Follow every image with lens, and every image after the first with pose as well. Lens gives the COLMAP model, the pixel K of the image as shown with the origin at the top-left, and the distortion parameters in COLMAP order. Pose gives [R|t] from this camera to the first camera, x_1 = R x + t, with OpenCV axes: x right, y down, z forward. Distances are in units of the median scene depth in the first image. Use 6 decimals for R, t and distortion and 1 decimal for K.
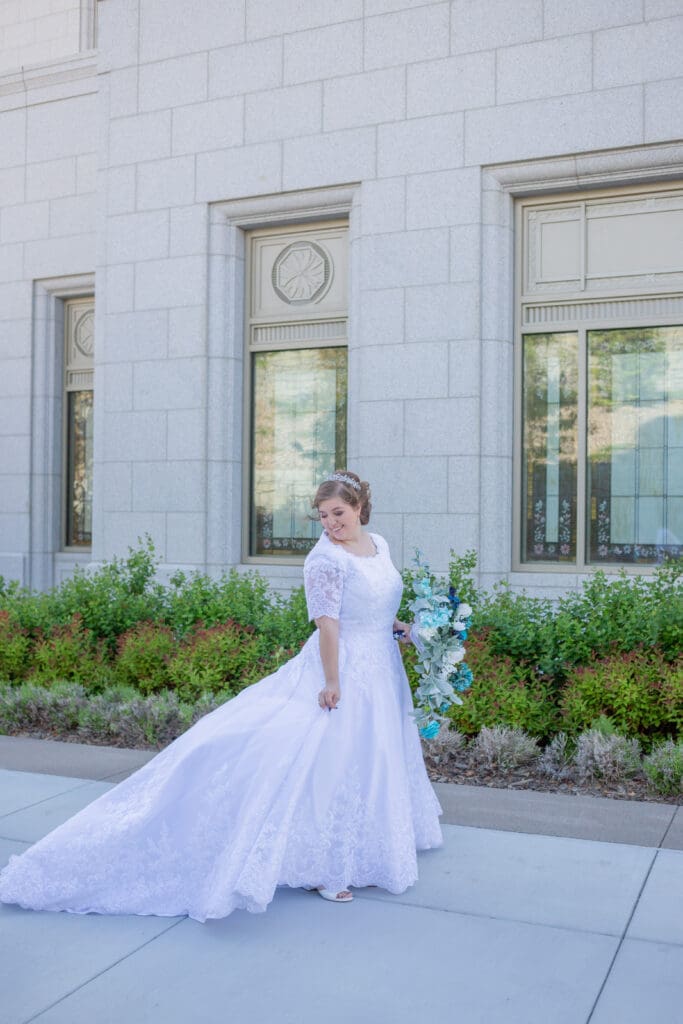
lens RADIAL K [[1018.9, 0, 326.8], [0, 1018.9, 516.6], [0, 0, 1]] dist [-0.100883, 0.117679]
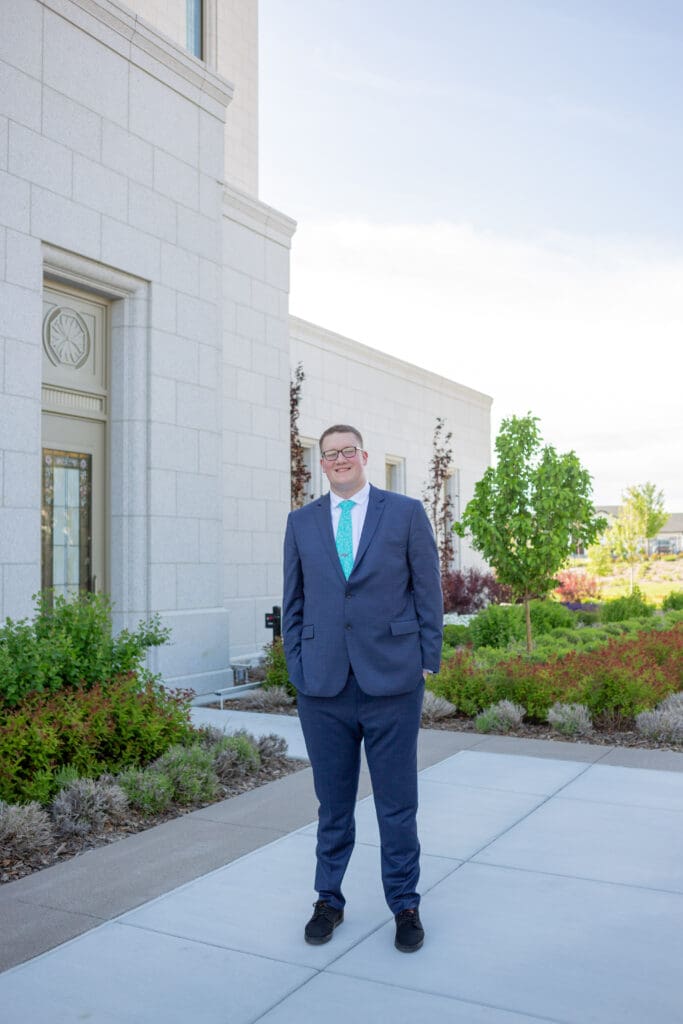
lens RADIAL K [[998.8, 0, 338.3], [0, 998.8, 529.6], [0, 0, 1]] dist [-0.061337, 0.004505]
pose [[0.080235, 0.011446, 0.996710, -0.944783], [-0.023167, 0.999685, -0.009615, -0.073519], [-0.996507, -0.022320, 0.080475, 0.756825]]
